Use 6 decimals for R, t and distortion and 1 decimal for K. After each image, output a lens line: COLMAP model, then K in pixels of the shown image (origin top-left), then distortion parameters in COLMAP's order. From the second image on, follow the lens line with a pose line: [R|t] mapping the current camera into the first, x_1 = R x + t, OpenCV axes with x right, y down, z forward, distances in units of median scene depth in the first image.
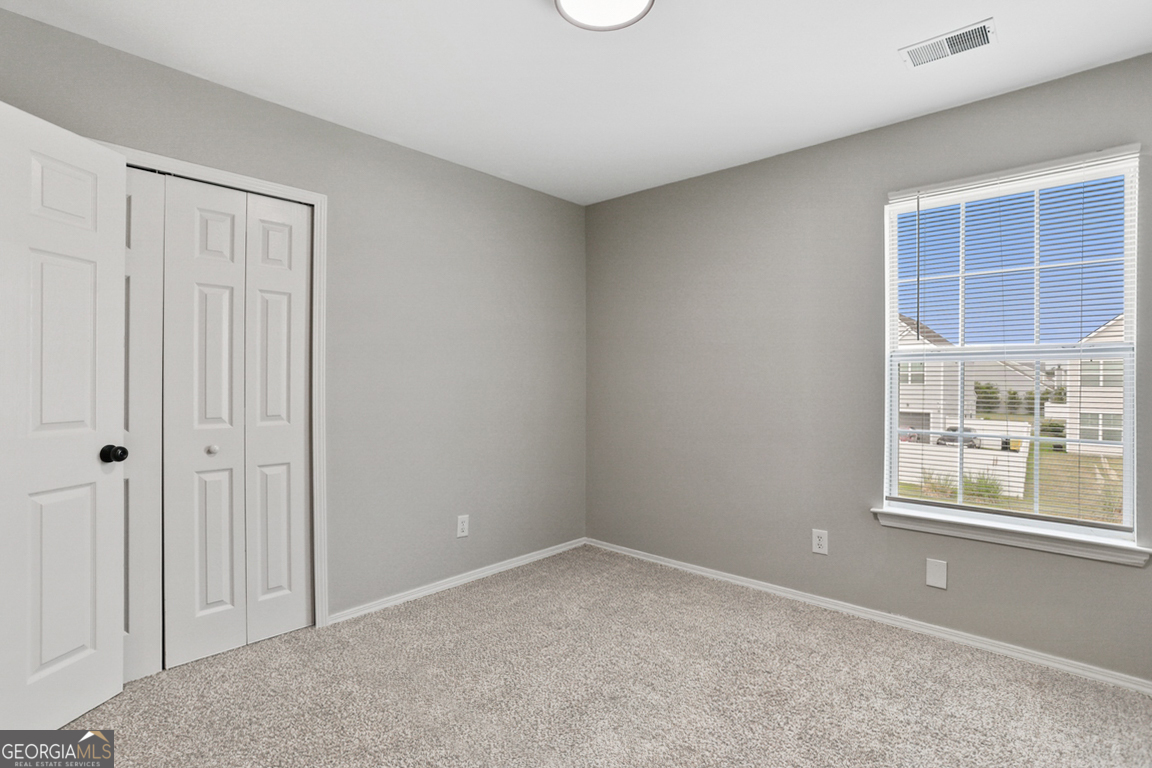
lens RADIAL K [[566.7, 0, 573.7], [0, 566.7, 378.4], [0, 0, 1]] dist [-0.045240, 0.022782]
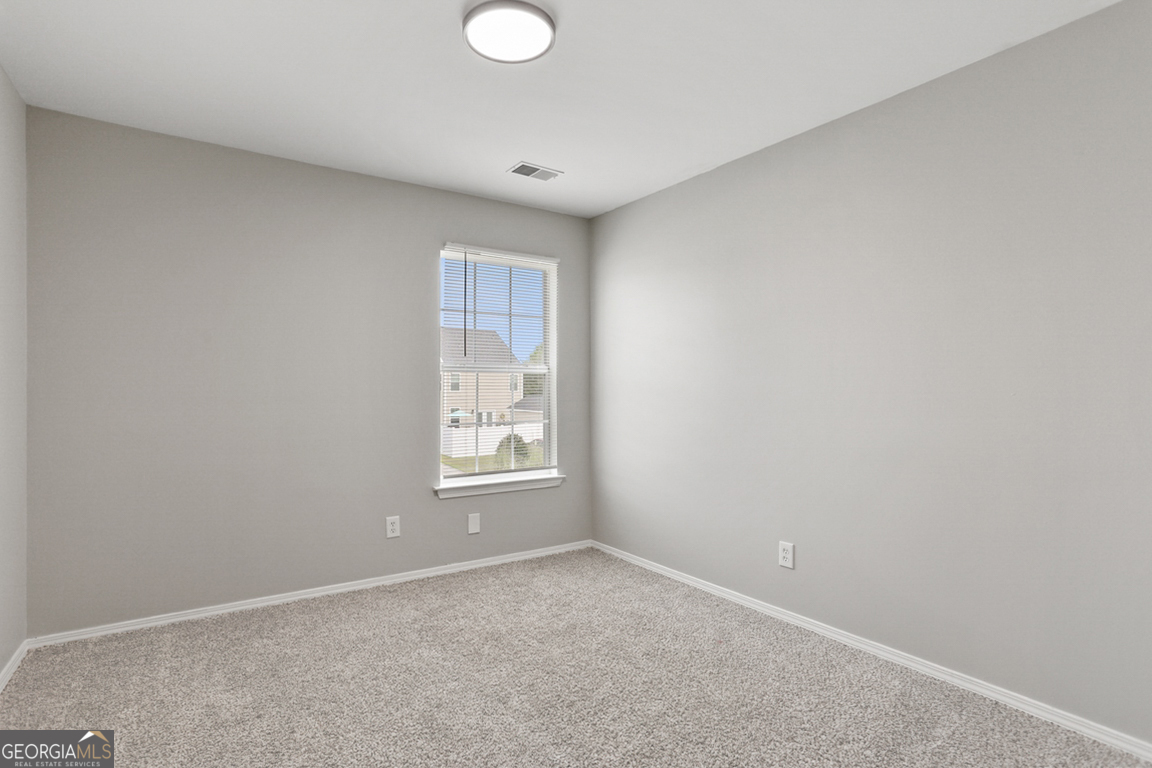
lens RADIAL K [[566.7, 0, 573.7], [0, 566.7, 378.4], [0, 0, 1]] dist [-0.045240, 0.022782]
pose [[0.220058, 0.012139, 0.975411, -0.668259], [-0.005544, 0.999922, -0.011193, -0.001073], [-0.975471, -0.002944, 0.220108, 0.429588]]
